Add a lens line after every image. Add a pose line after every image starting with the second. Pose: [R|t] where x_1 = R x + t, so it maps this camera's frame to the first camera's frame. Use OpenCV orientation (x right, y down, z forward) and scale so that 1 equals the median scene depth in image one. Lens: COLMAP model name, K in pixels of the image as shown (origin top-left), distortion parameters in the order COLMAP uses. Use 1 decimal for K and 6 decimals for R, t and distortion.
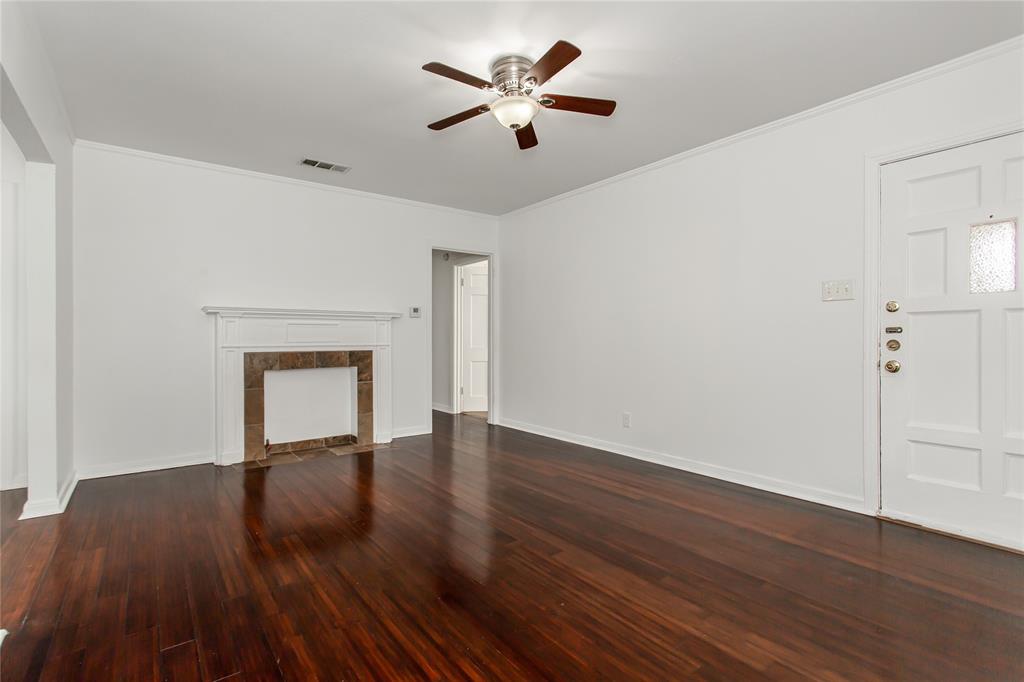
lens RADIAL K [[492.6, 0, 513.1], [0, 492.6, 339.4], [0, 0, 1]] dist [-0.001331, 0.003167]
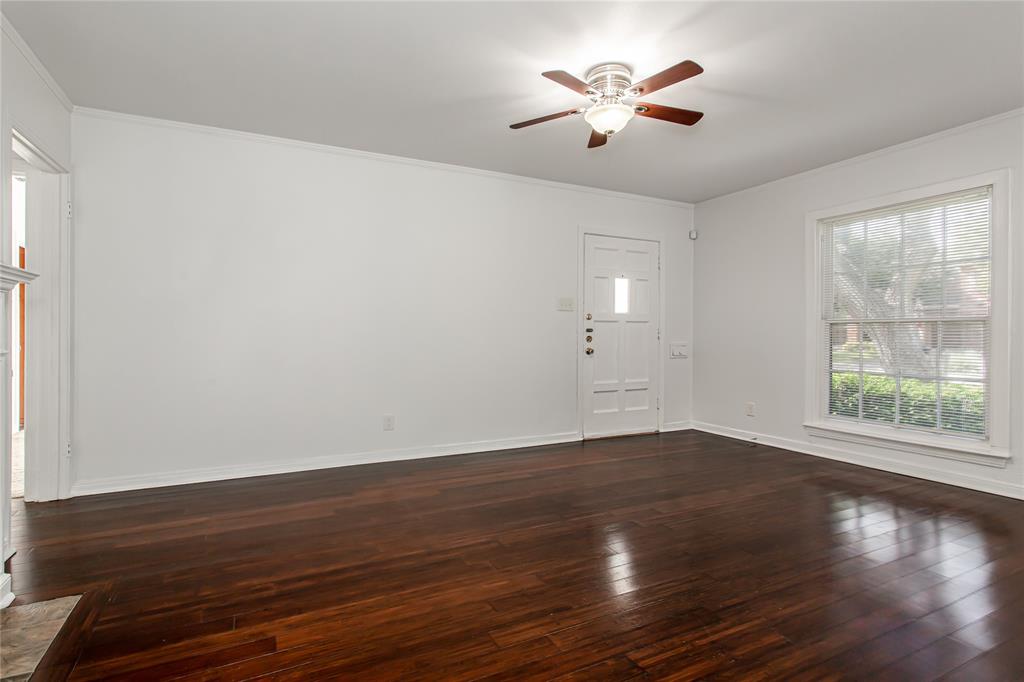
lens RADIAL K [[492.6, 0, 511.5], [0, 492.6, 331.9], [0, 0, 1]] dist [-0.001331, 0.003167]
pose [[0.182998, 0.006330, 0.983093, -0.665305], [-0.002829, 0.999979, -0.005912, -0.001577], [-0.983109, -0.001699, 0.183012, 0.637017]]
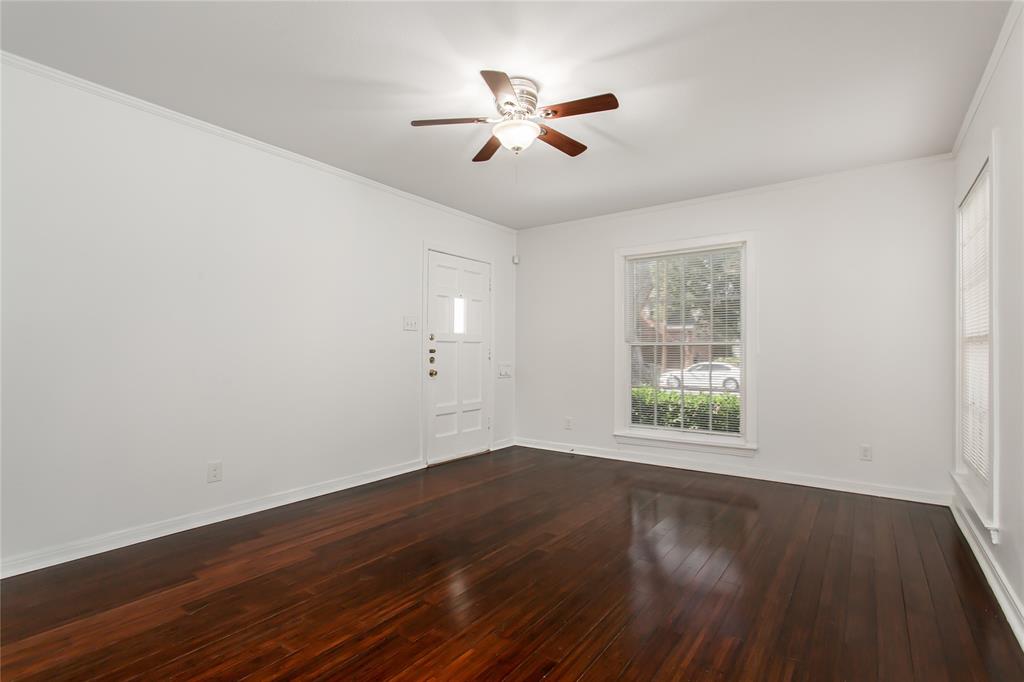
lens RADIAL K [[492.6, 0, 500.6], [0, 492.6, 349.5], [0, 0, 1]] dist [-0.001331, 0.003167]
pose [[-0.262922, 0.003820, 0.964809, -0.600205], [-0.004026, 0.999979, -0.005057, -0.011706], [-0.964809, -0.005214, -0.262901, 0.813957]]
